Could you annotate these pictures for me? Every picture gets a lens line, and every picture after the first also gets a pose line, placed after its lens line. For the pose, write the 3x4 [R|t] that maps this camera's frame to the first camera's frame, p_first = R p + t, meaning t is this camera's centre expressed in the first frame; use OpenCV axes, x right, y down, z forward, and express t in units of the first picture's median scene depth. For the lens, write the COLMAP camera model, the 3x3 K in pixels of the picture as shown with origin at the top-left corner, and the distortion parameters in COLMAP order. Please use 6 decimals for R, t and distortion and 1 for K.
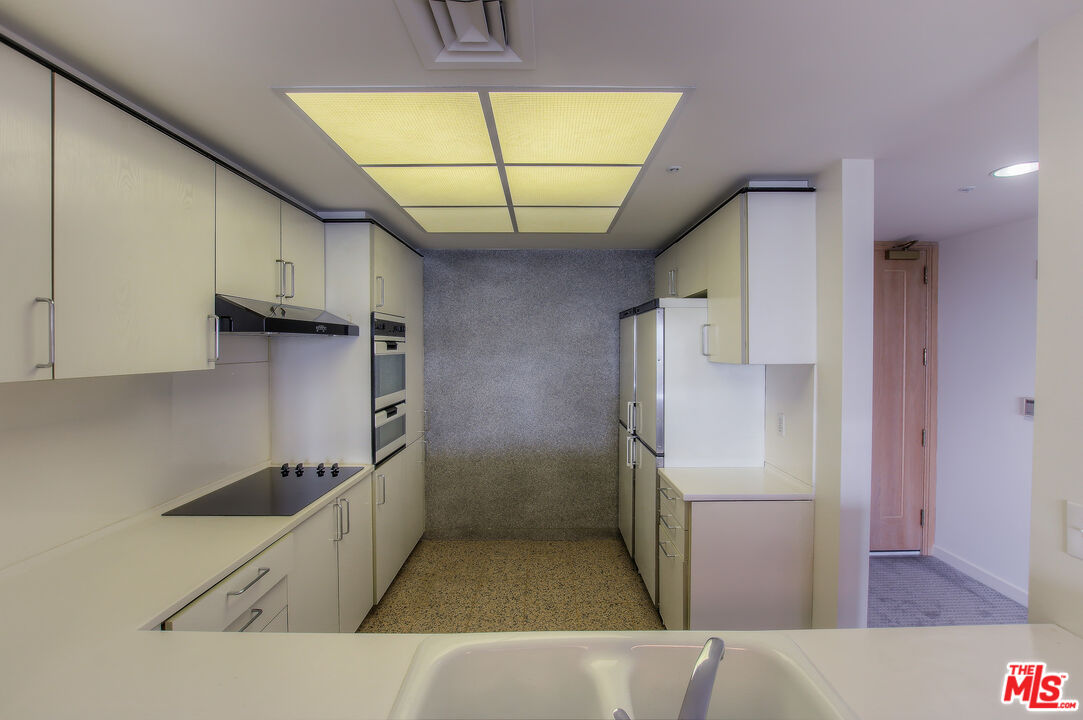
lens RADIAL K [[489.5, 0, 547.4], [0, 489.5, 350.5], [0, 0, 1]] dist [-0.020864, 0.000643]
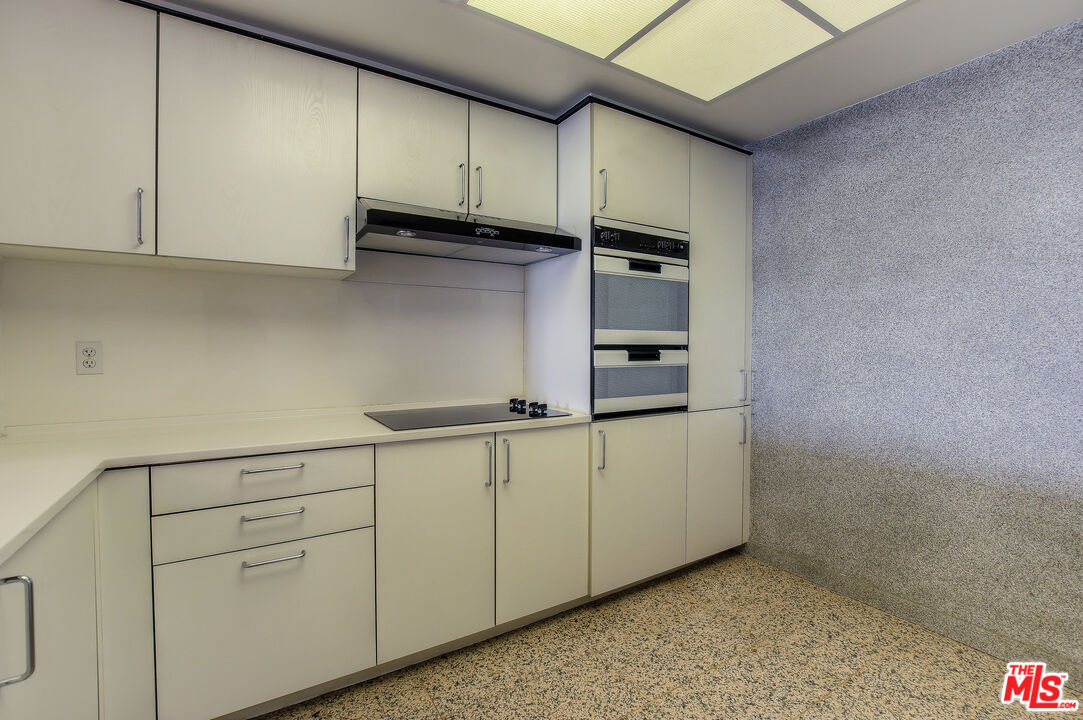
lens RADIAL K [[489.5, 0, 547.4], [0, 489.5, 350.5], [0, 0, 1]] dist [-0.020864, 0.000643]
pose [[0.531182, 0.012679, -0.847163, 0.227901], [-0.013527, 0.999887, 0.006483, 0.111715], [0.847150, 0.008016, 0.531294, 0.459611]]
